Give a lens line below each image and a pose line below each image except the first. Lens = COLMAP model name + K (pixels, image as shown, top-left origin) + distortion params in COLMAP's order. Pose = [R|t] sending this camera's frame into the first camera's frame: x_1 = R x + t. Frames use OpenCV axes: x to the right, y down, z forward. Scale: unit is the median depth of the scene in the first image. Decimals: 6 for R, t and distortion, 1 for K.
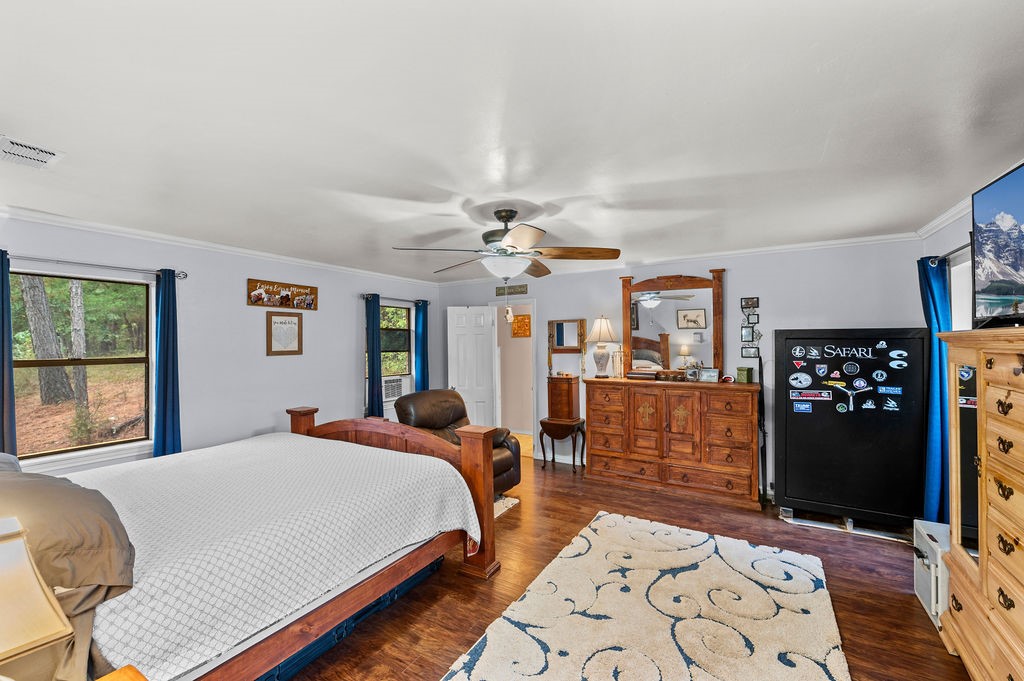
lens RADIAL K [[416.0, 0, 516.7], [0, 416.0, 338.2], [0, 0, 1]] dist [-0.000674, -0.000084]
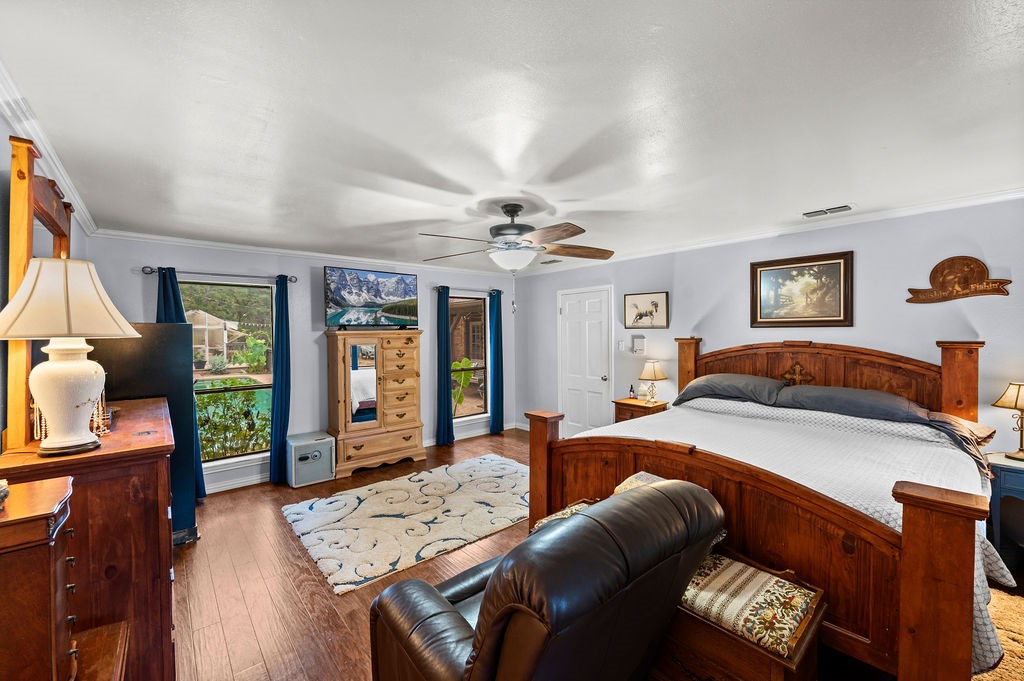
lens RADIAL K [[416.0, 0, 516.7], [0, 416.0, 338.2], [0, 0, 1]] dist [-0.000674, -0.000084]
pose [[-0.949322, 0.015104, 0.313941, -0.374665], [0.017357, 0.999840, 0.004382, 0.022589], [-0.313825, 0.009609, -0.949432, 2.080450]]
